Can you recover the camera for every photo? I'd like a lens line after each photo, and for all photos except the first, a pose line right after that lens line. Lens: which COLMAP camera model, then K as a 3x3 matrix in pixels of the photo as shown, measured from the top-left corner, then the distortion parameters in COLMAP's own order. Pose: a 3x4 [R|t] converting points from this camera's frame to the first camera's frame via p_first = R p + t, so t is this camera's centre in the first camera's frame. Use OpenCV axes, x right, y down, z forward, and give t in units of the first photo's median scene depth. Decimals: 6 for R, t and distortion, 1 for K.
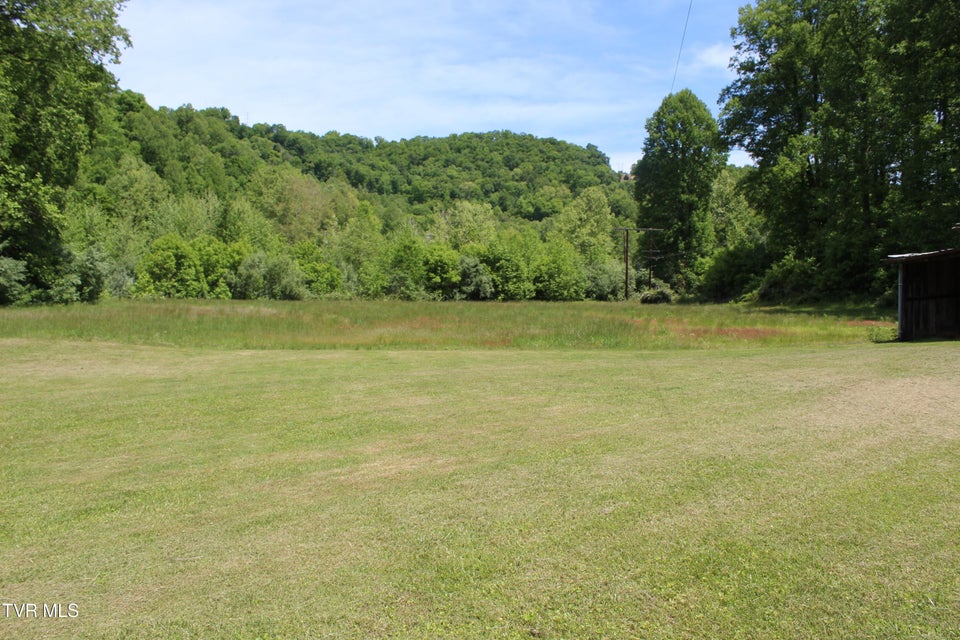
lens RADIAL K [[823.9, 0, 480.0], [0, 823.9, 320.0], [0, 0, 1]] dist [-0.182425, 0.165498]
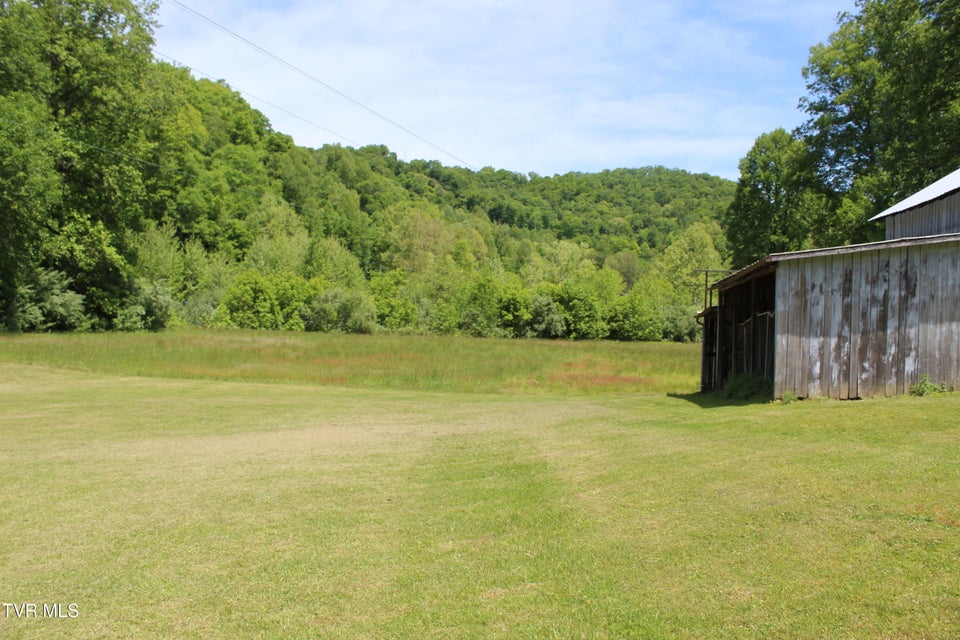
lens RADIAL K [[823.9, 0, 480.0], [0, 823.9, 320.0], [0, 0, 1]] dist [-0.182425, 0.165498]
pose [[0.978050, 0.025331, -0.206823, 0.105515], [-0.033554, 0.998776, -0.036344, -0.005339], [0.205649, 0.042486, 0.977703, -0.020028]]
